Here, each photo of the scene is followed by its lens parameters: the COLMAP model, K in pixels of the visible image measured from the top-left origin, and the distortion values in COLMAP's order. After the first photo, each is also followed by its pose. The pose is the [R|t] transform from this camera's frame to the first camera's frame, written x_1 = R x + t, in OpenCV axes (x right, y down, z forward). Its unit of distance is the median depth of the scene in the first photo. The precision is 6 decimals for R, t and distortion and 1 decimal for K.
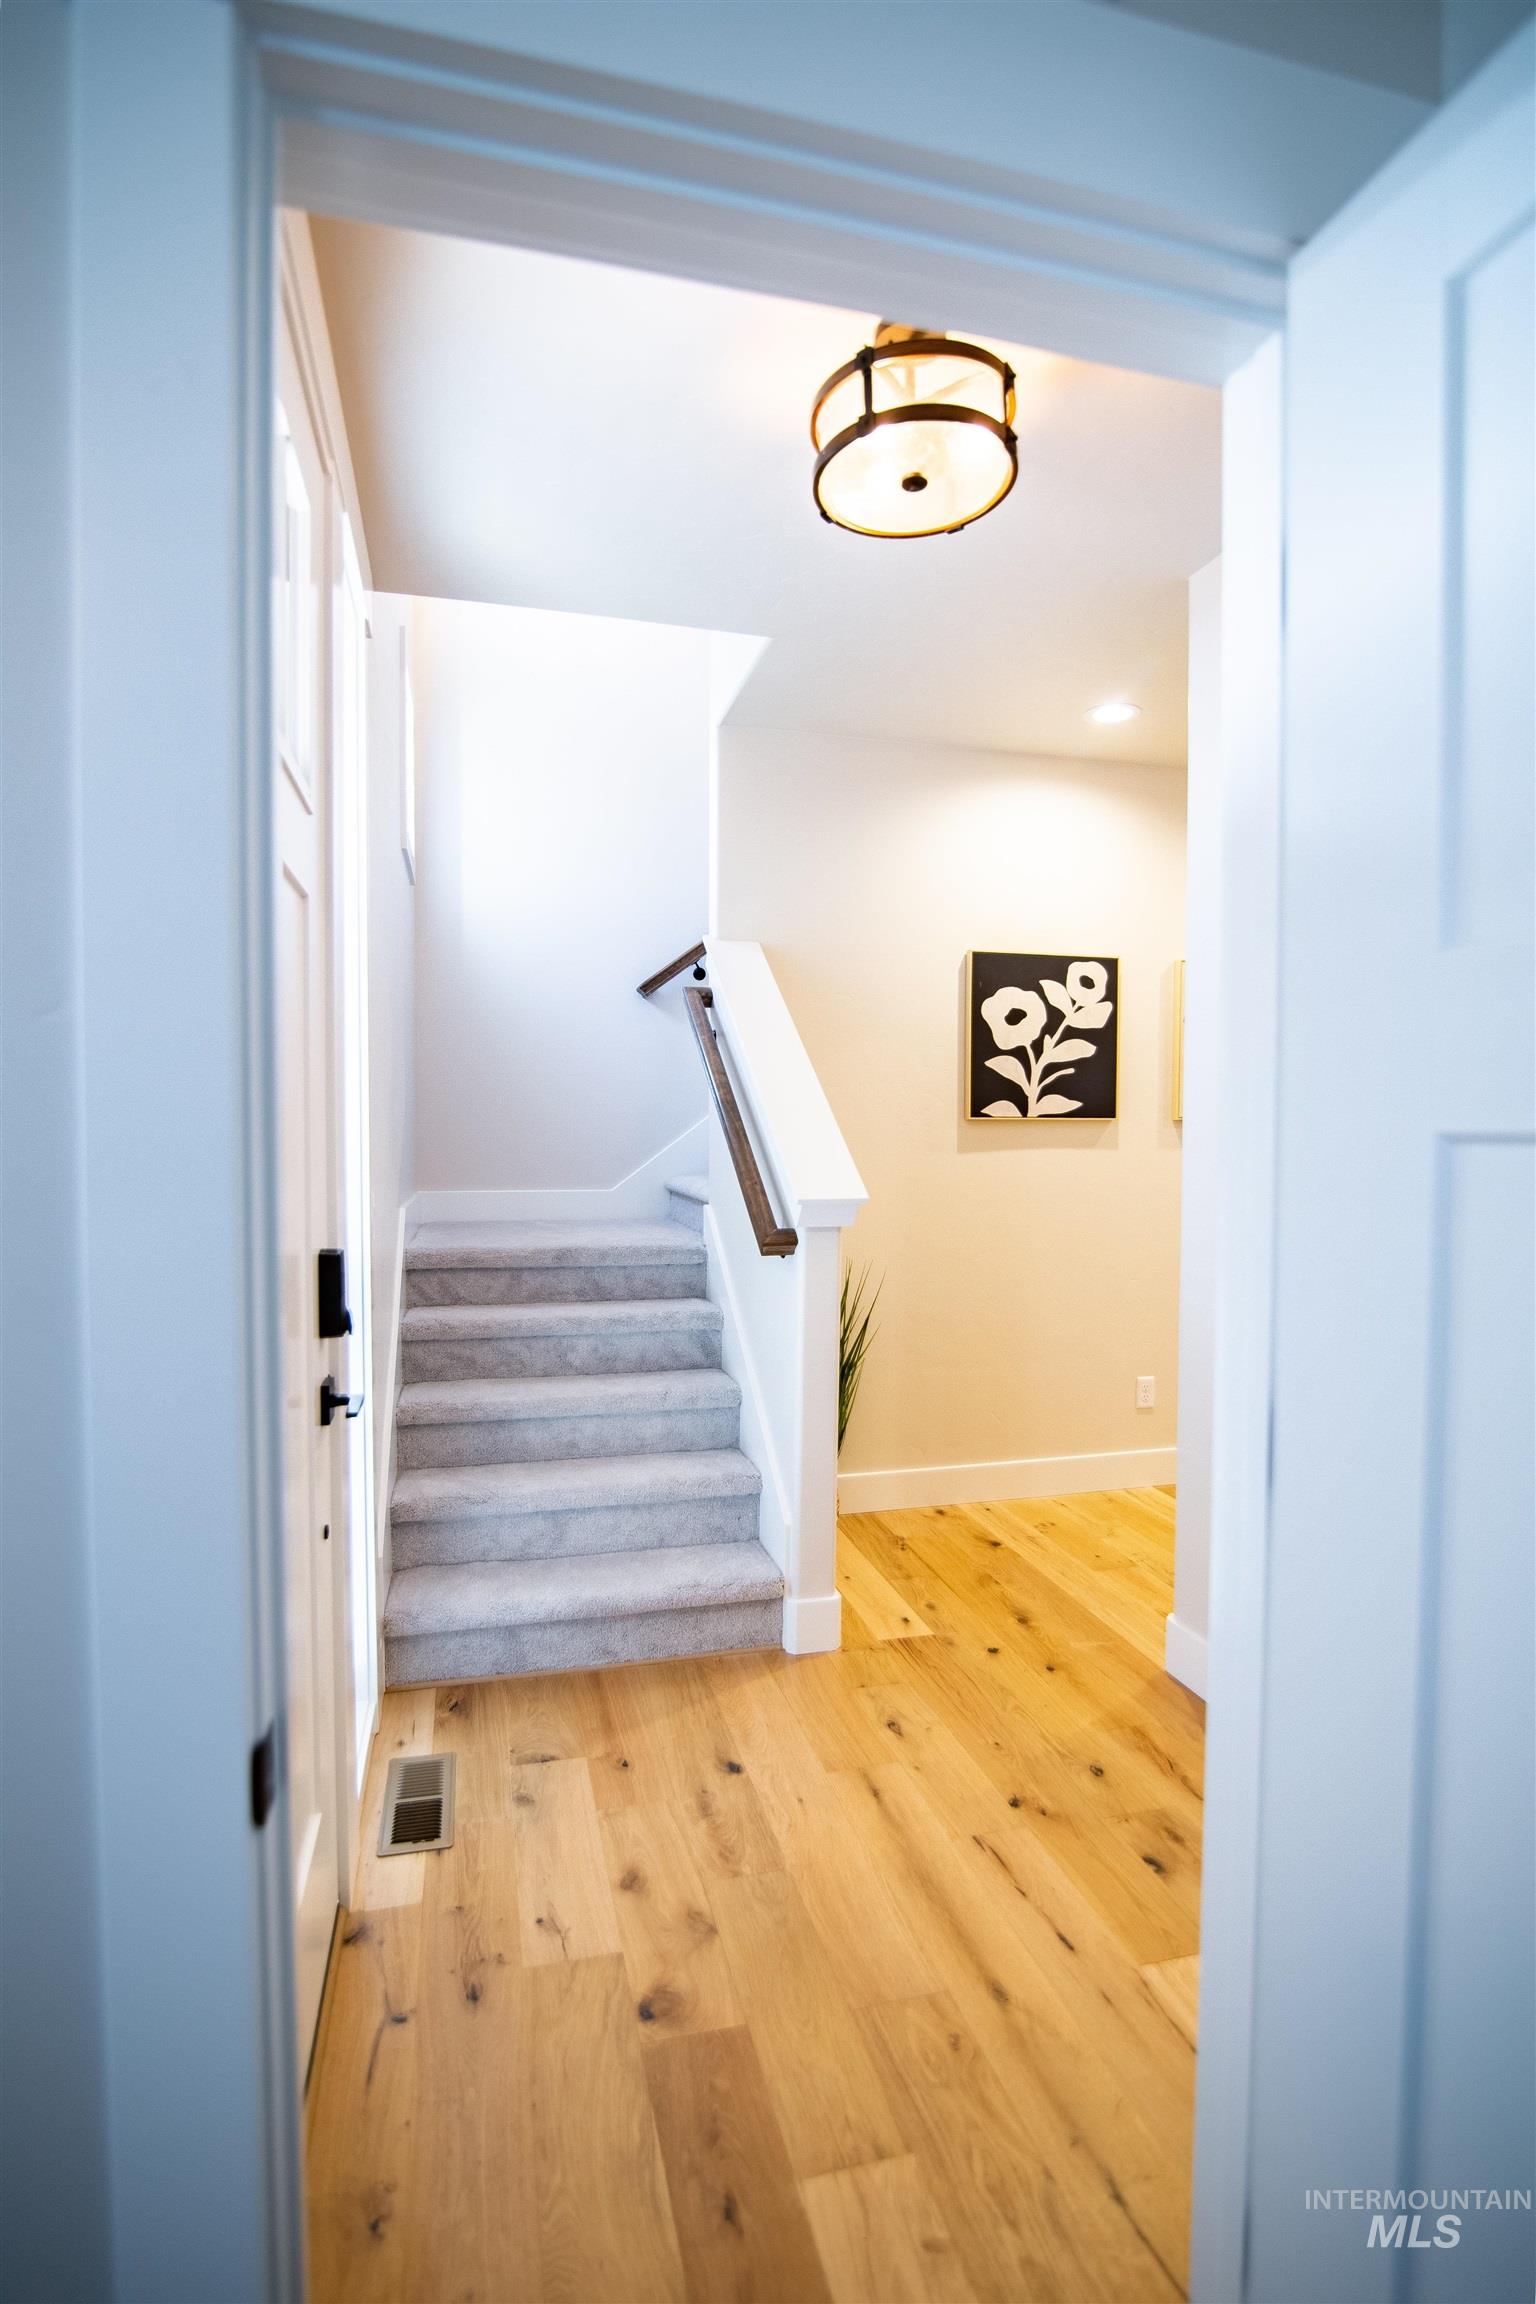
lens RADIAL K [[1070.7, 0, 767.3], [0, 1070.7, 1169.8], [0, 0, 1]] dist [-0.012157, -0.000475]
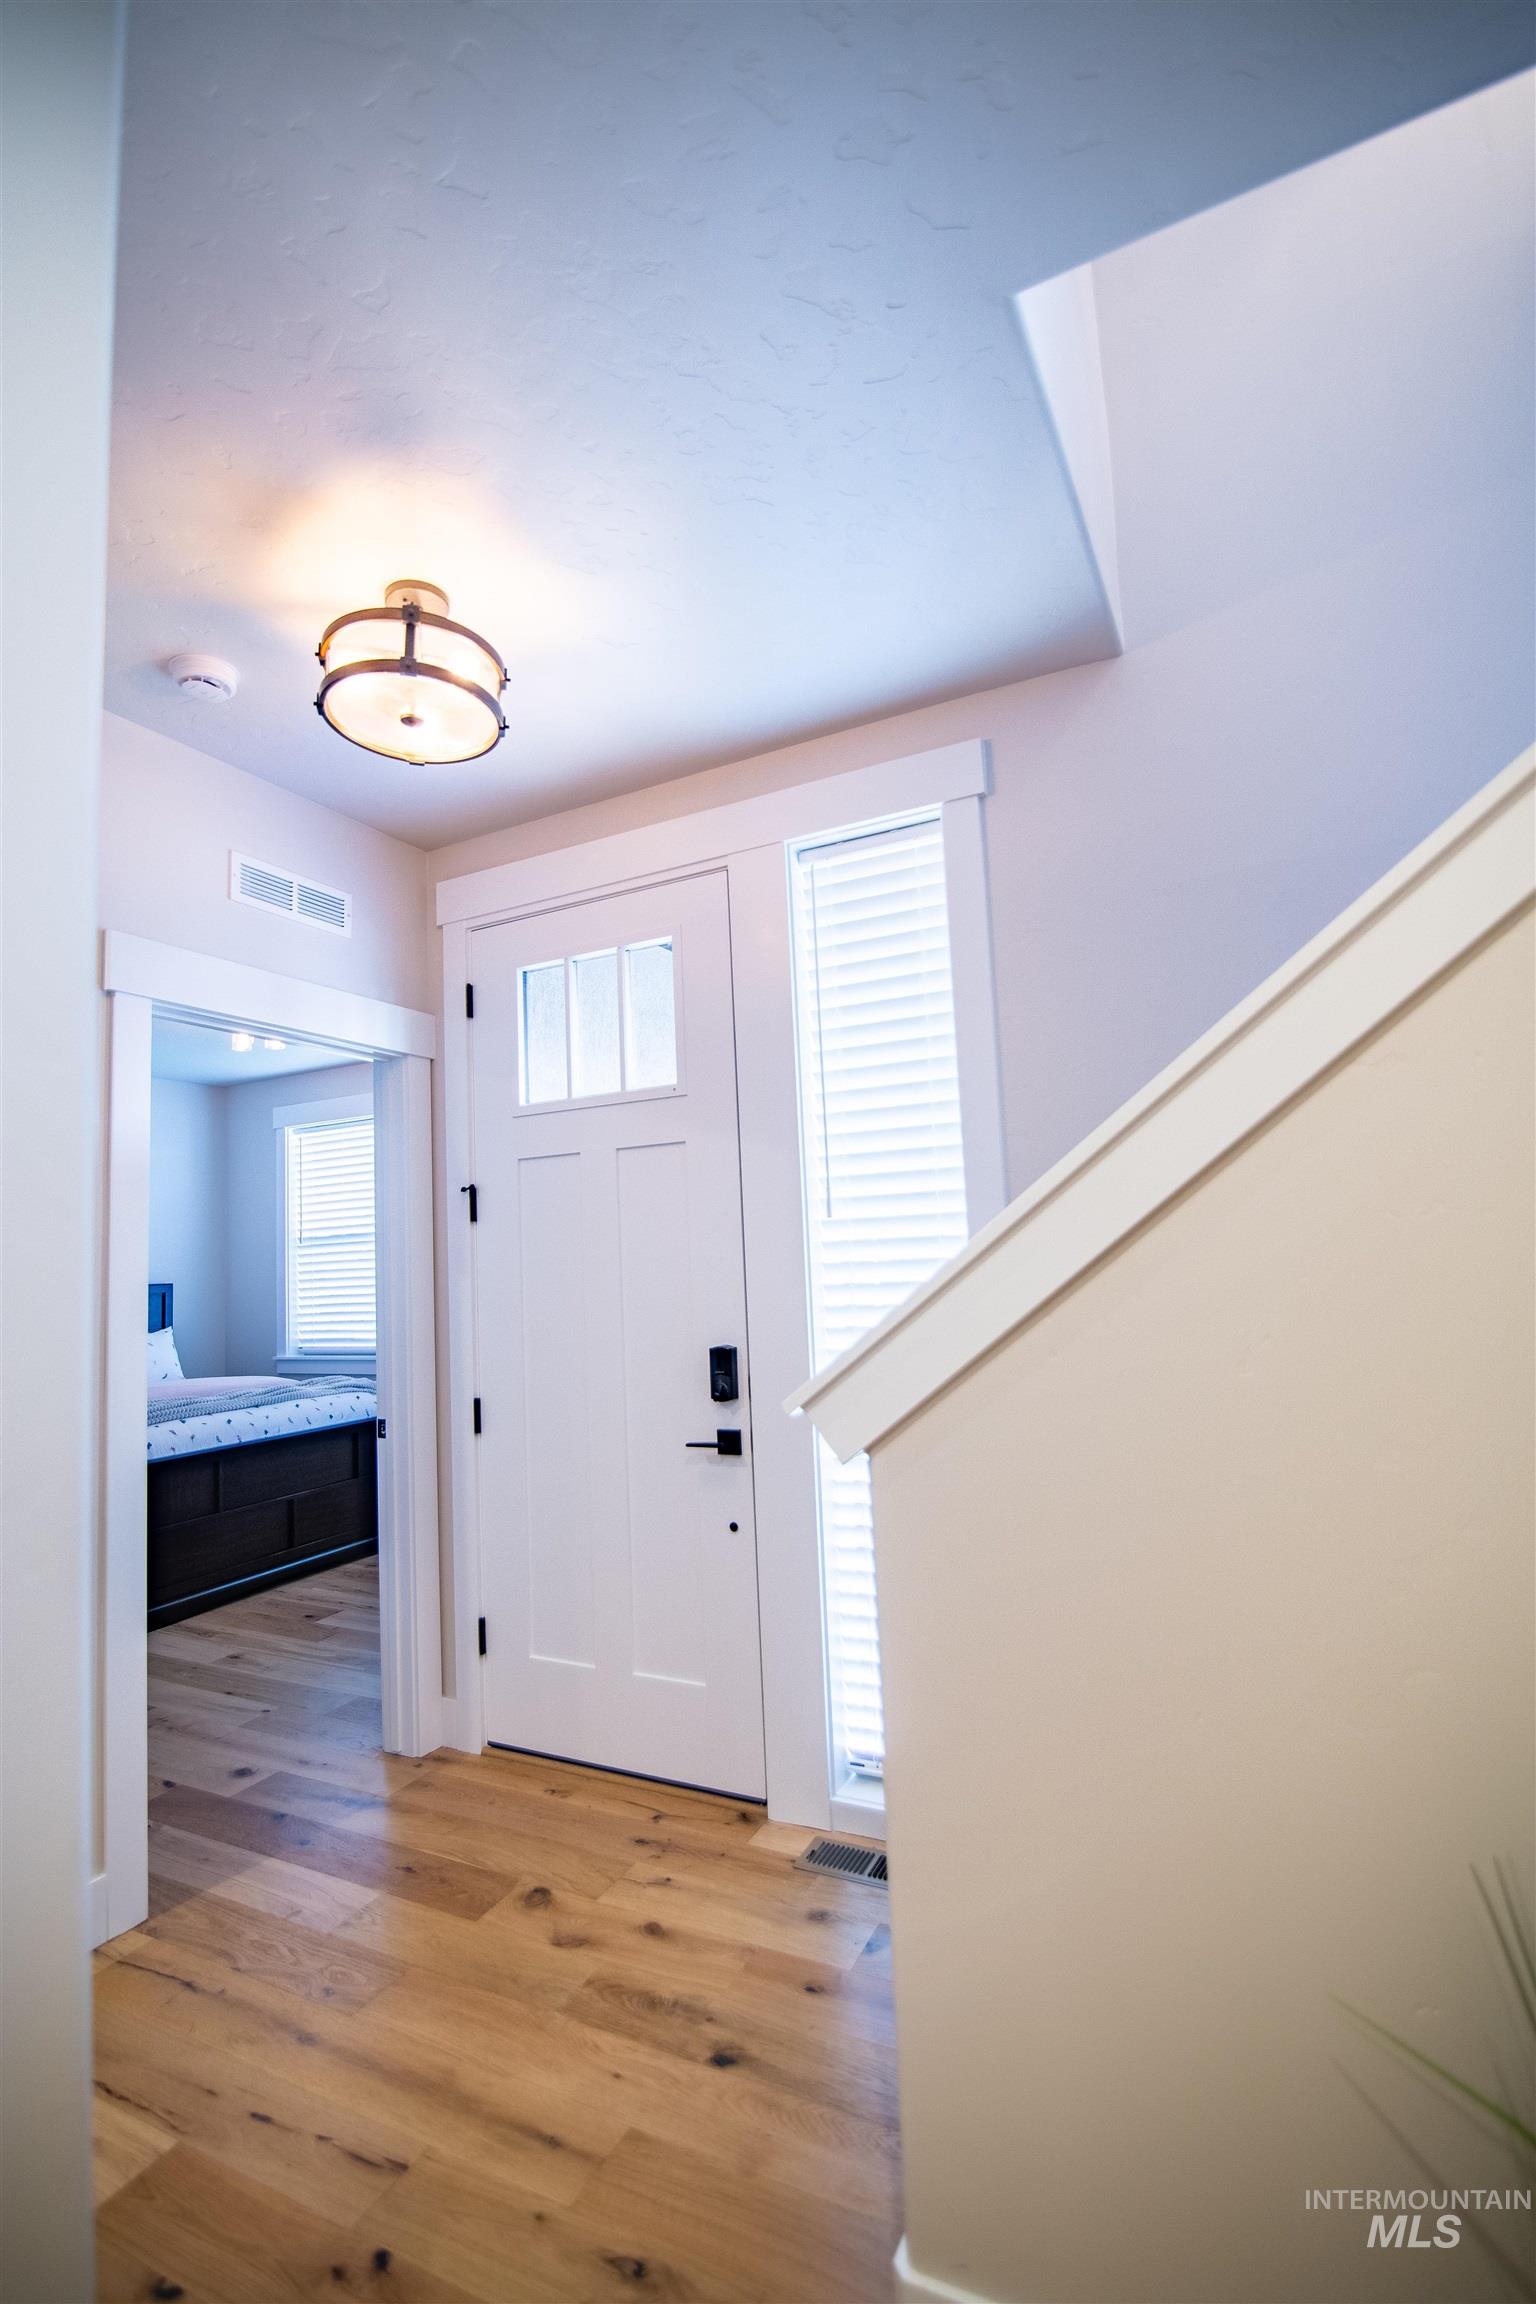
lens RADIAL K [[1070.7, 0, 767.3], [0, 1070.7, 1169.8], [0, 0, 1]] dist [-0.012157, -0.000475]
pose [[-0.652972, -0.038745, -0.756391, 0.651842], [0.017681, 0.997639, -0.066367, -0.067544], [0.757176, -0.056710, -0.650745, 1.776943]]
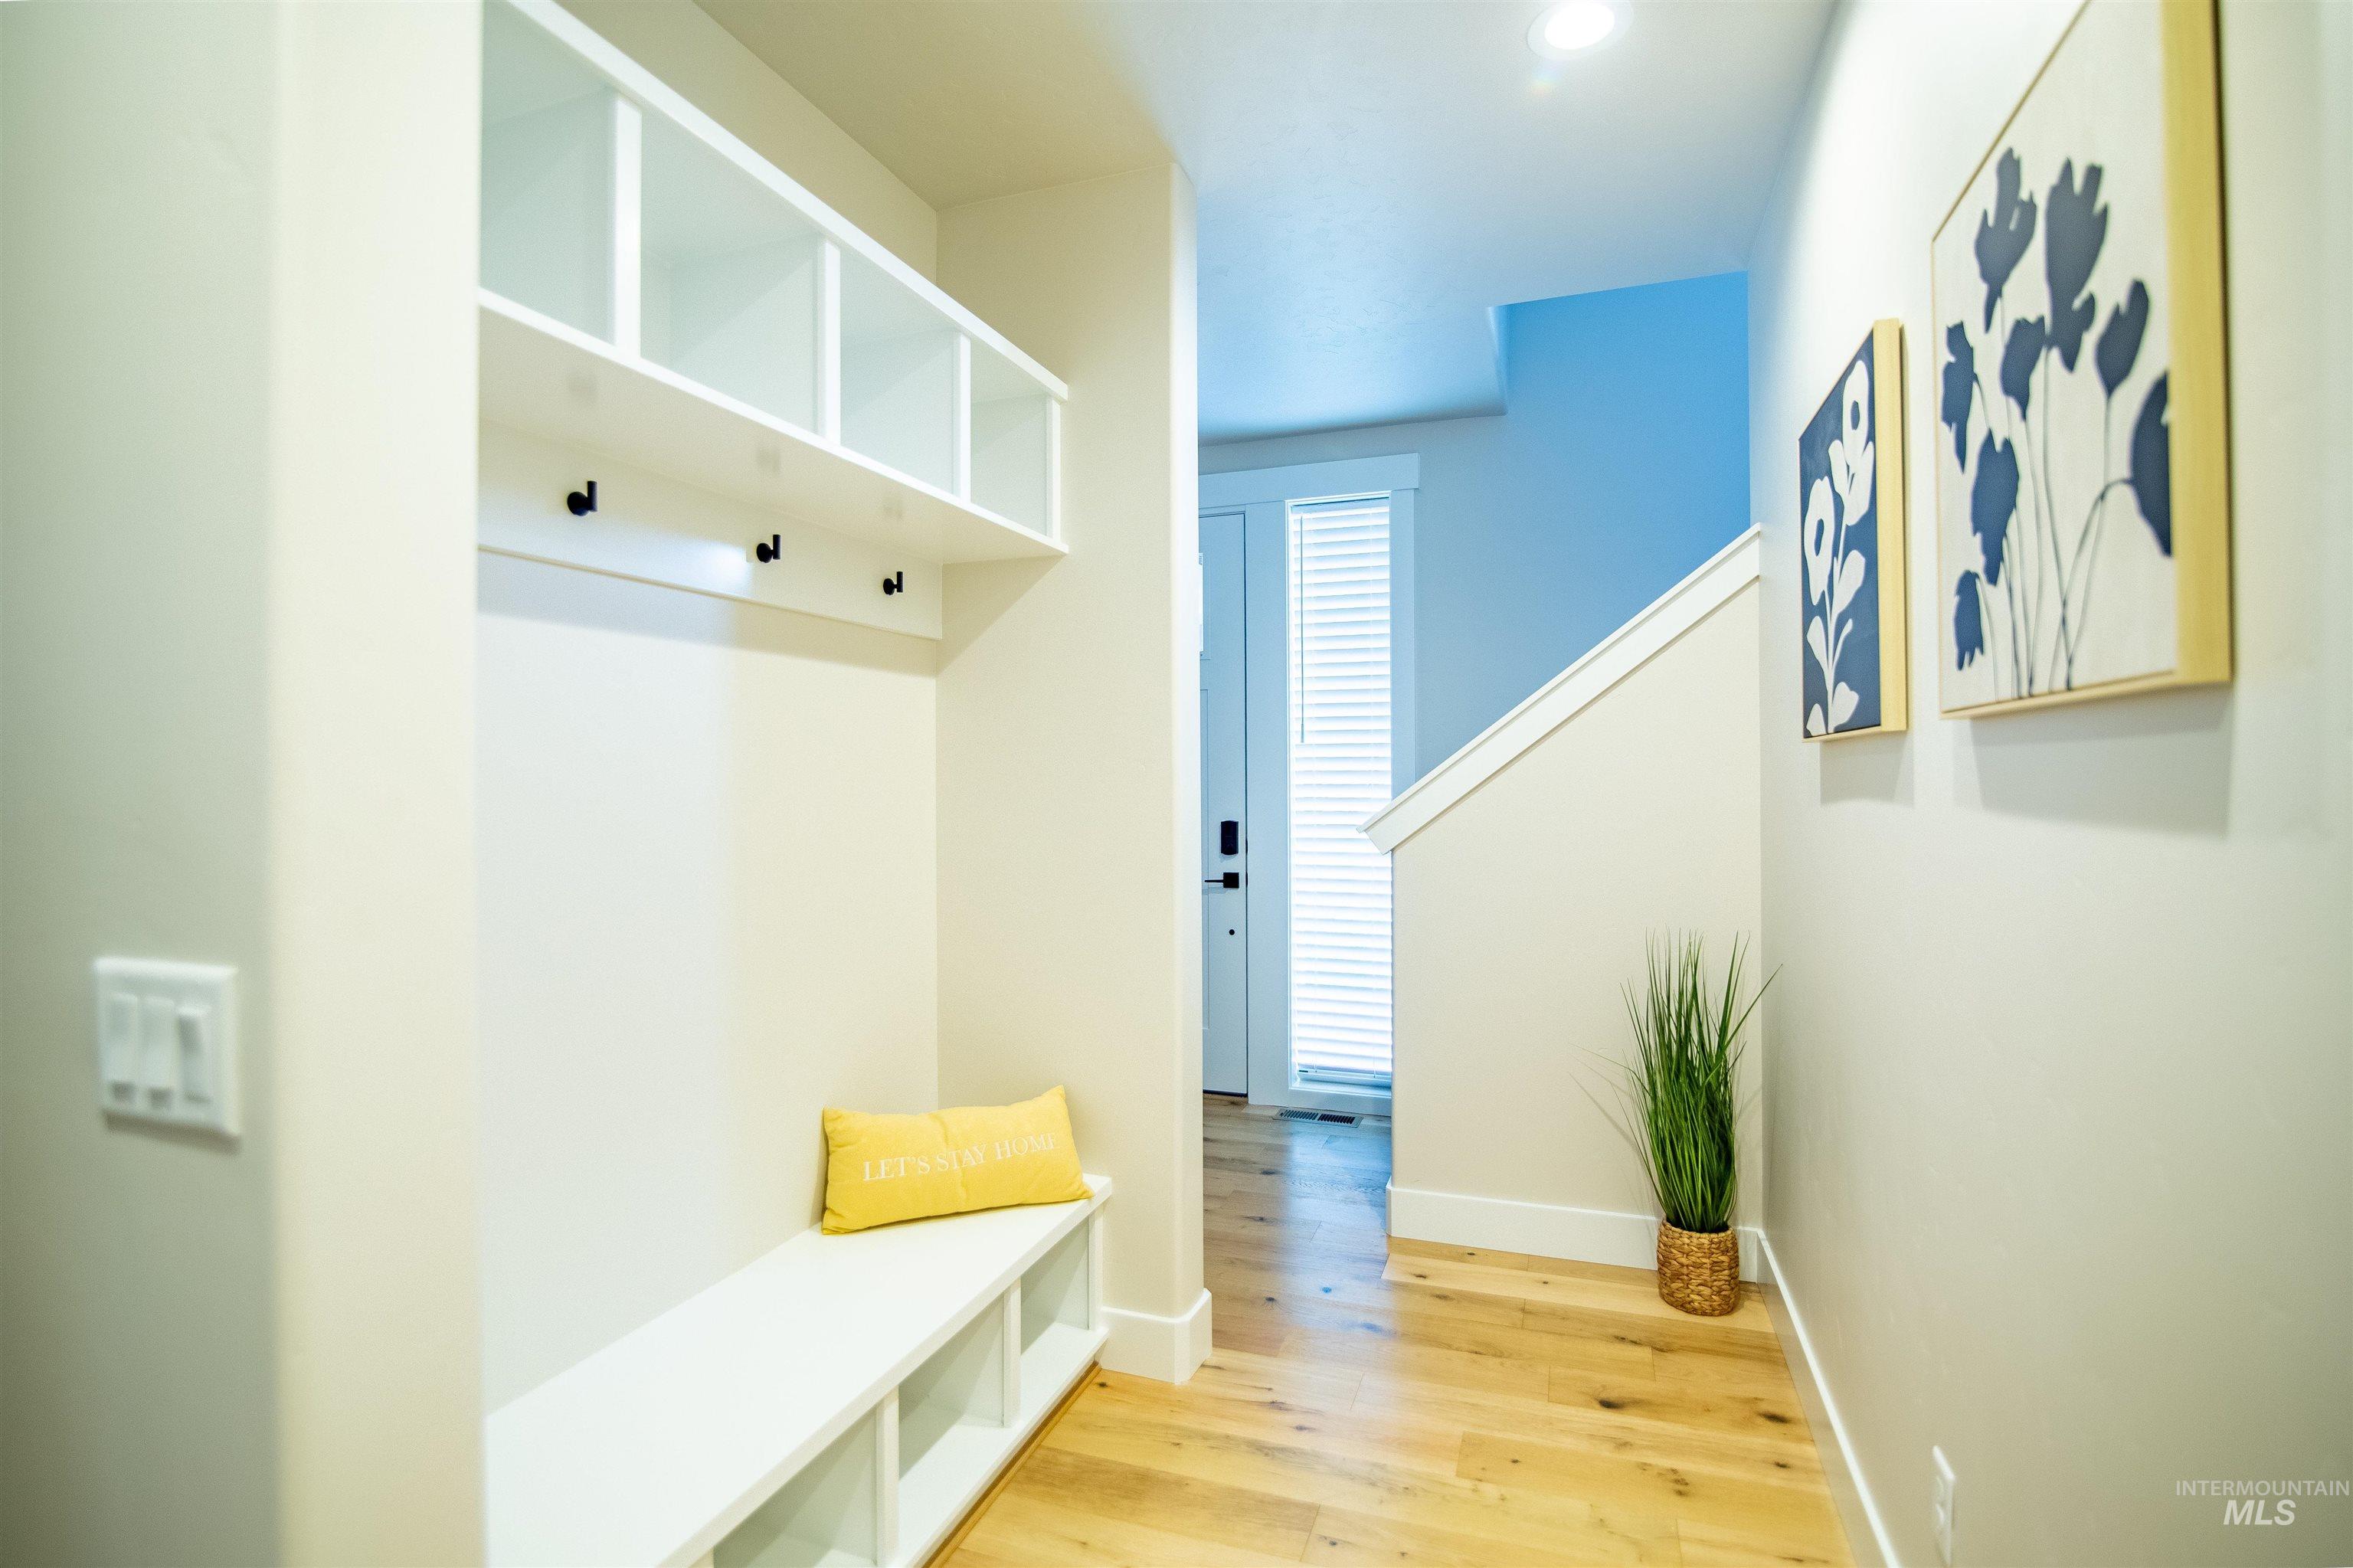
lens RADIAL K [[1140.1, 0, 1176.5], [0, 1140.1, 784.0], [0, 0, 1]] dist [-0.000706, -0.000187]
pose [[-0.551029, 0.004599, -0.834473, 1.625334], [-0.023750, 0.999493, 0.021191, -0.054239], [0.834148, 0.031496, -0.550641, 2.010138]]
